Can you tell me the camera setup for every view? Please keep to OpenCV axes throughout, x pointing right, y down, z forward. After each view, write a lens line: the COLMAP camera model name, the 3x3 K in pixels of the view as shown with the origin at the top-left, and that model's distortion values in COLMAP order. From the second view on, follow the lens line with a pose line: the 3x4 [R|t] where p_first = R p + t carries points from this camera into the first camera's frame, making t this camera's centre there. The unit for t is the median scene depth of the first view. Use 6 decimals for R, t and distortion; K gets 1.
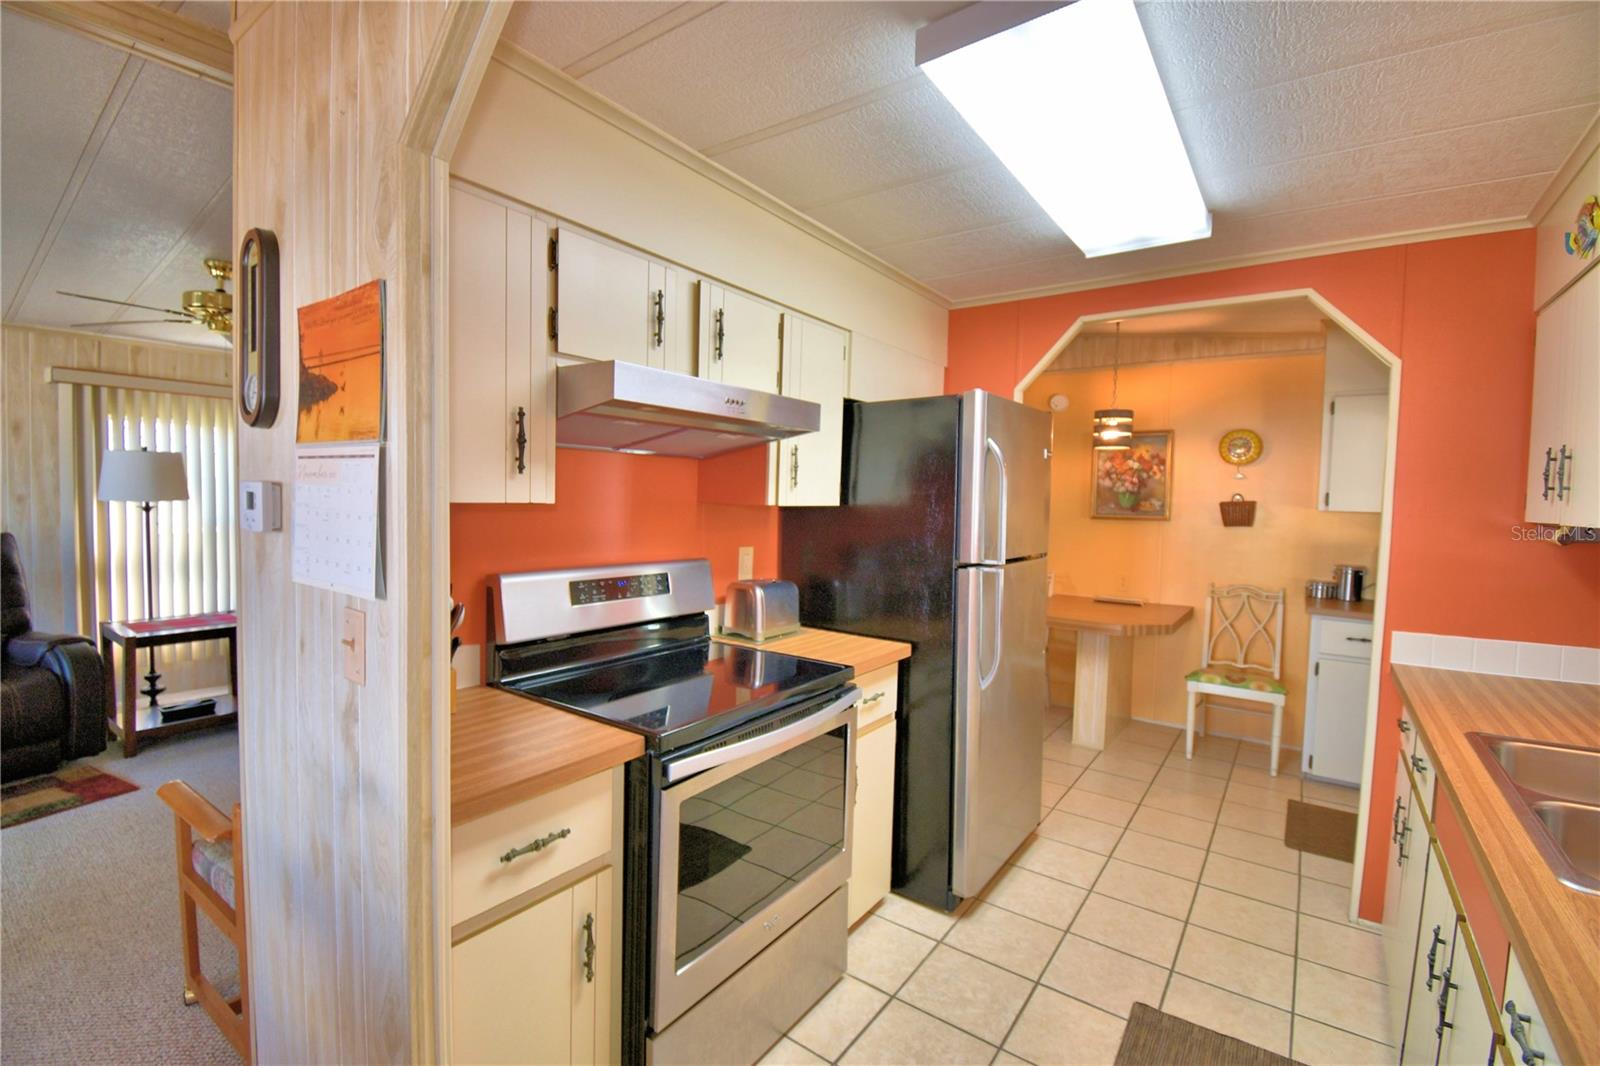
lens RADIAL K [[700.4, 0, 793.3], [0, 700.4, 532.7], [0, 0, 1]] dist [0.021850, -0.024940]
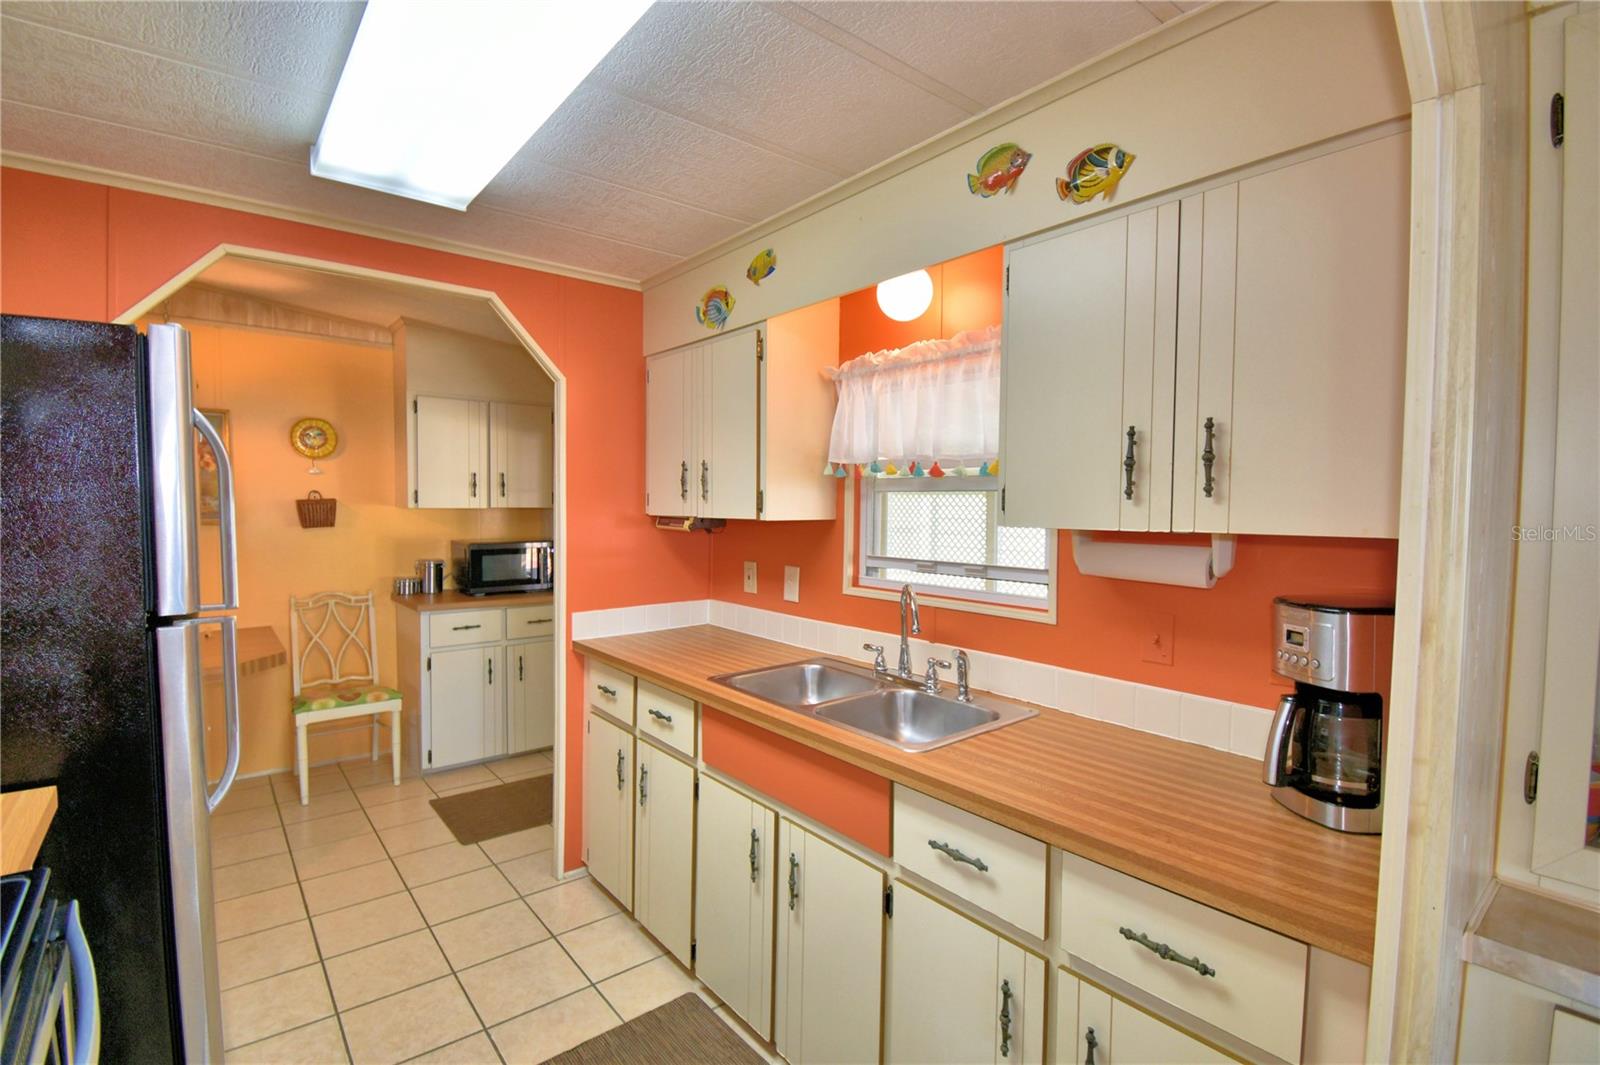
lens RADIAL K [[735.6, 0, 794.2], [0, 735.6, 532.2], [0, 0, 1]] dist [0.022019, -0.027815]
pose [[0.253831, -0.056813, 0.965579, -0.186811], [0.048553, 0.997763, 0.045943, -0.026309], [-0.966029, 0.035220, 0.256022, 0.286988]]
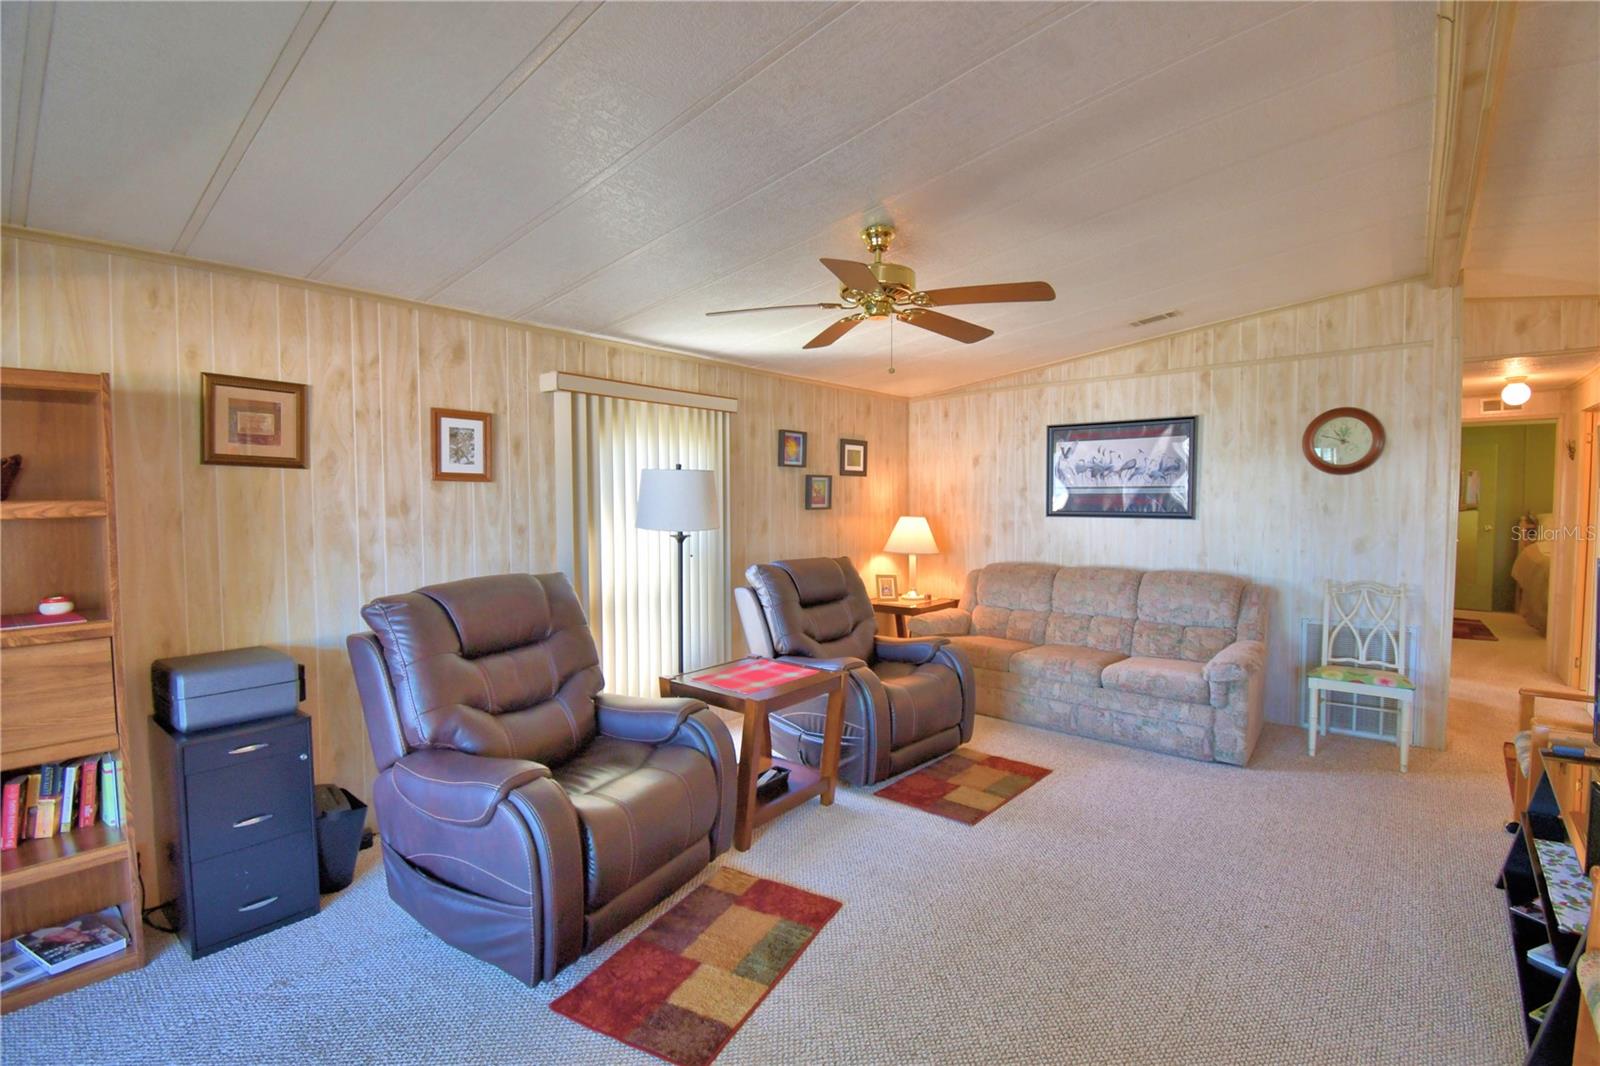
lens RADIAL K [[722.0, 0, 795.3], [0, 722.0, 533.2], [0, 0, 1]] dist [0.020808, -0.026675]
pose [[0.996602, -0.023400, -0.078979, -1.098438], [0.023077, 0.999721, -0.005001, -0.050116], [0.079074, 0.003161, 0.996864, 0.231676]]
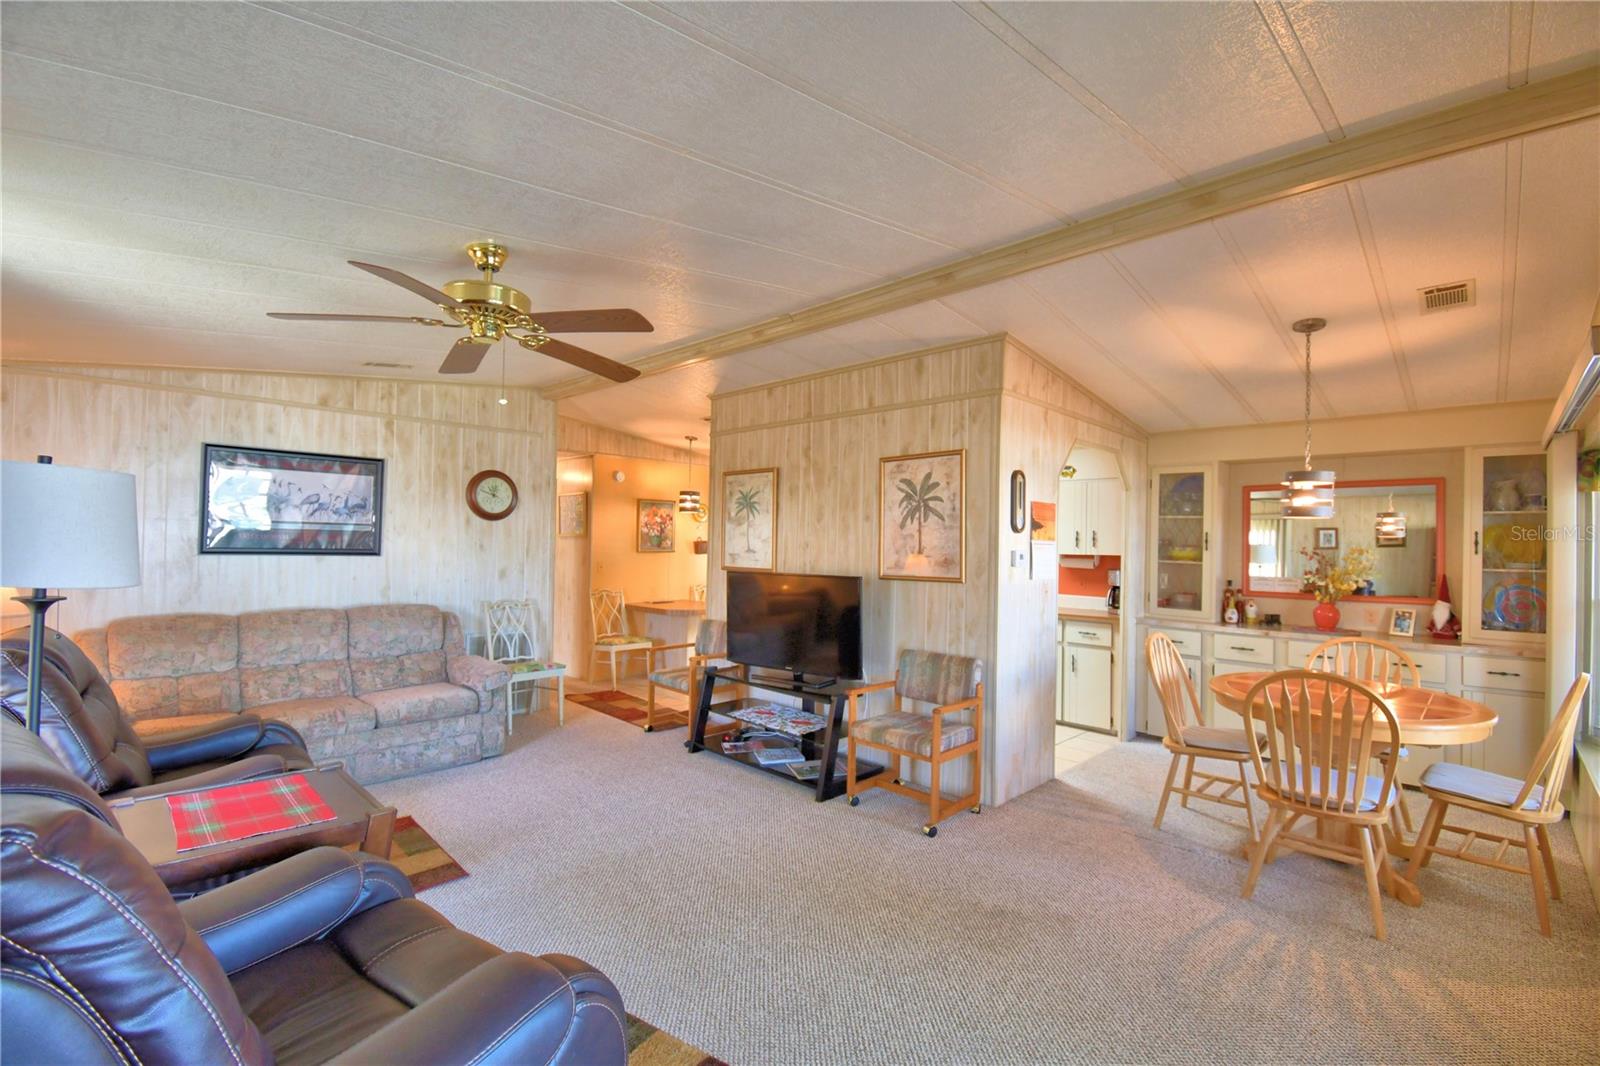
lens RADIAL K [[699.5, 0, 800.0], [0, 699.5, 533.0], [0, 0, 1]] dist [0.027592, -0.031077]
pose [[0.139852, -0.005301, 0.990158, -1.922561], [0.036357, 0.999339, 0.000215, -0.090525], [-0.989505, 0.035969, 0.139953, 0.739468]]
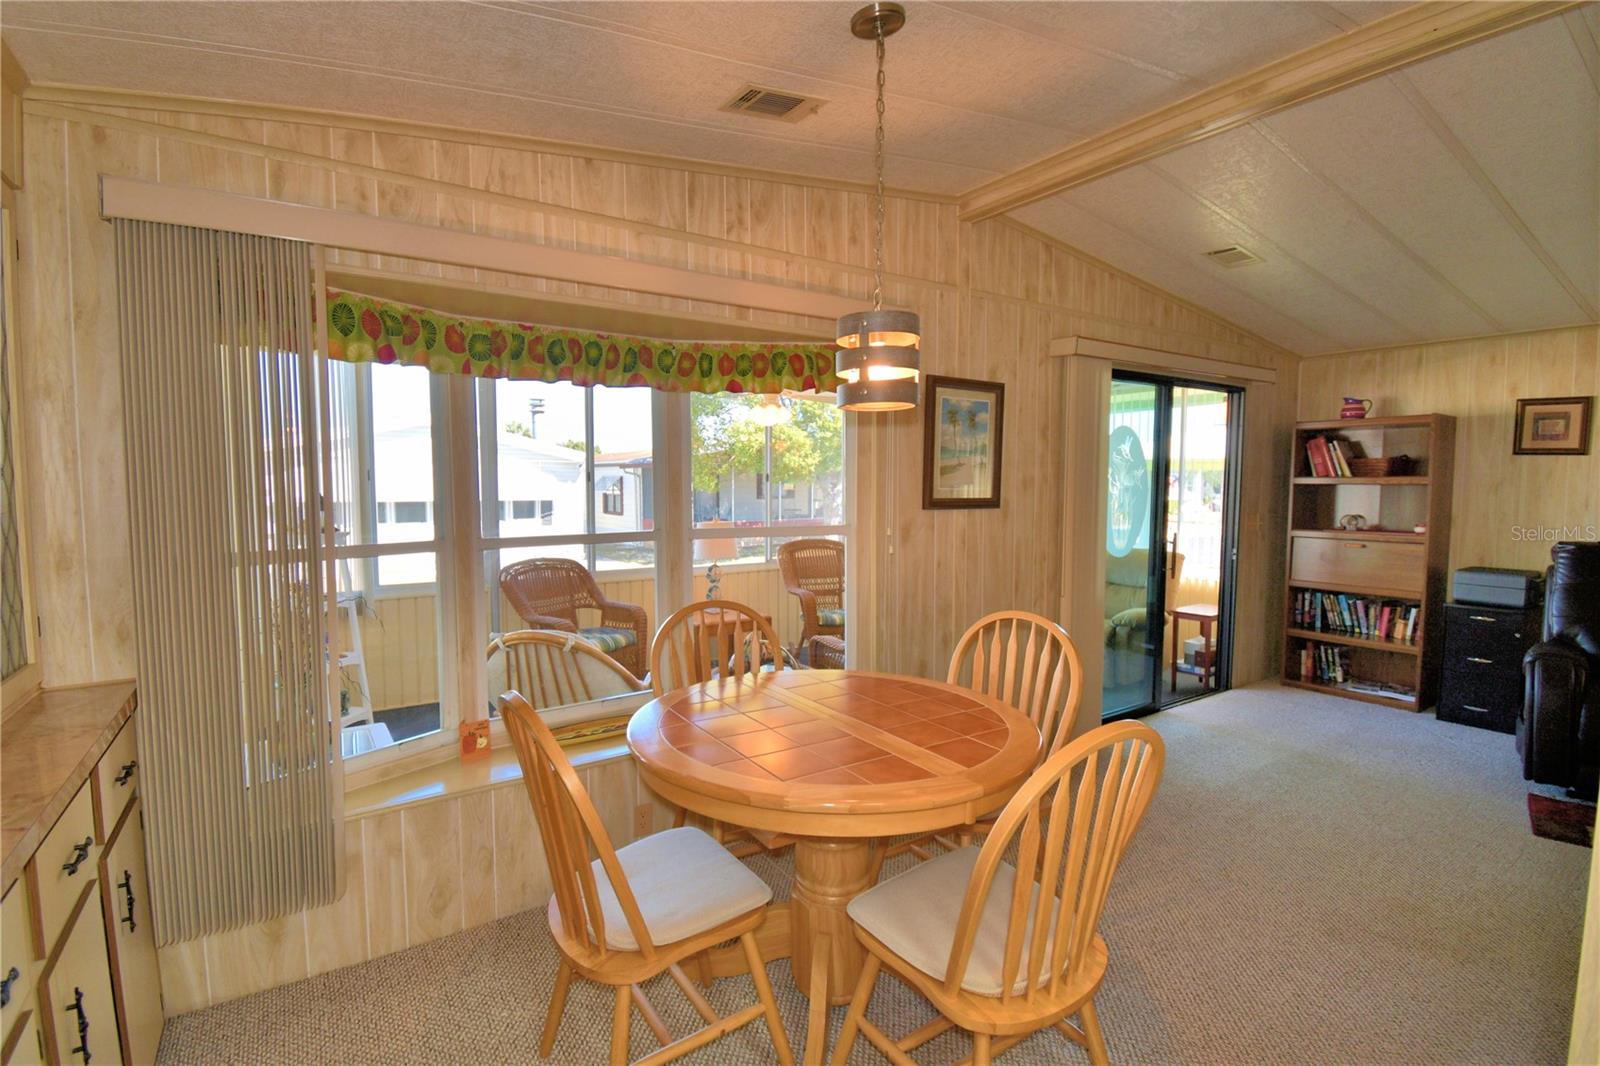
lens RADIAL K [[735.6, 0, 794.2], [0, 735.6, 532.7], [0, 0, 1]] dist [0.022019, -0.027815]
pose [[-0.334543, 0.041251, -0.941477, 0.131549], [-0.057106, 0.996318, 0.063946, -0.005566], [0.940649, 0.075156, -0.330956, 0.182969]]
